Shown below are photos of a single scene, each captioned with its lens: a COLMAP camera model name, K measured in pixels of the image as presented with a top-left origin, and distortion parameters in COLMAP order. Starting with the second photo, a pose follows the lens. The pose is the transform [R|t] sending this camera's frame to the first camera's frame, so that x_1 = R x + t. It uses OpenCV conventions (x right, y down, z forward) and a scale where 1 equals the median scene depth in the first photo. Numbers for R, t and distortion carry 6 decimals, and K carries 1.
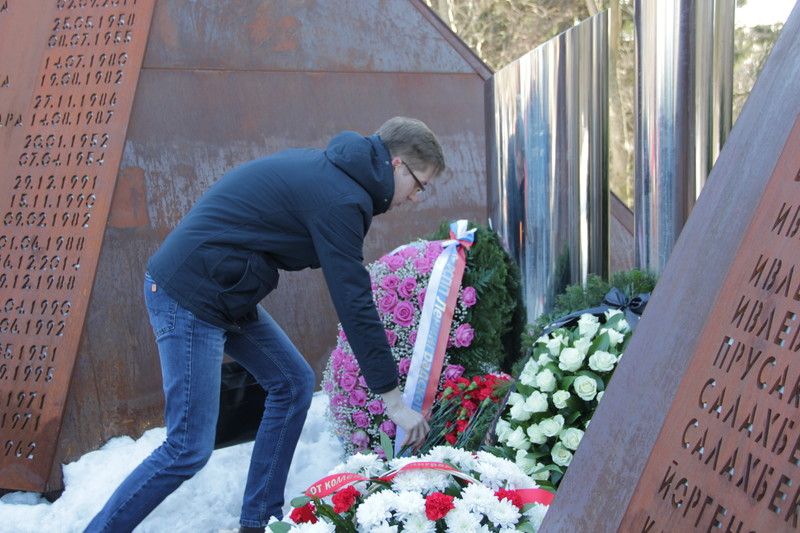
lens RADIAL K [[1171.6, 0, 414.1], [0, 1171.6, 269.2], [0, 0, 1]] dist [-0.001470, 0.839006]
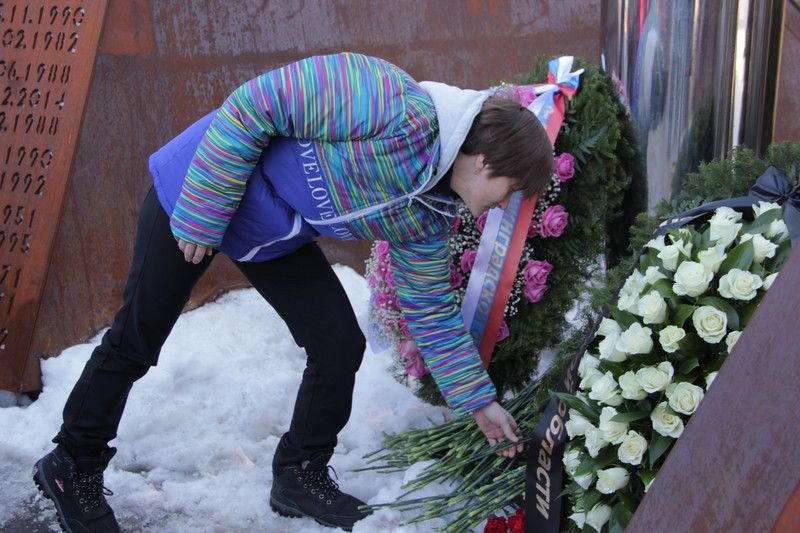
lens RADIAL K [[1244.0, 0, 404.1], [0, 1244.0, 268.9], [0, 0, 1]] dist [0.146226, 0.175077]
pose [[0.989341, 0.045370, -0.138371, 0.056642], [-0.023693, 0.987715, 0.154457, -0.030151], [0.143679, -0.149533, 0.978262, 0.218649]]
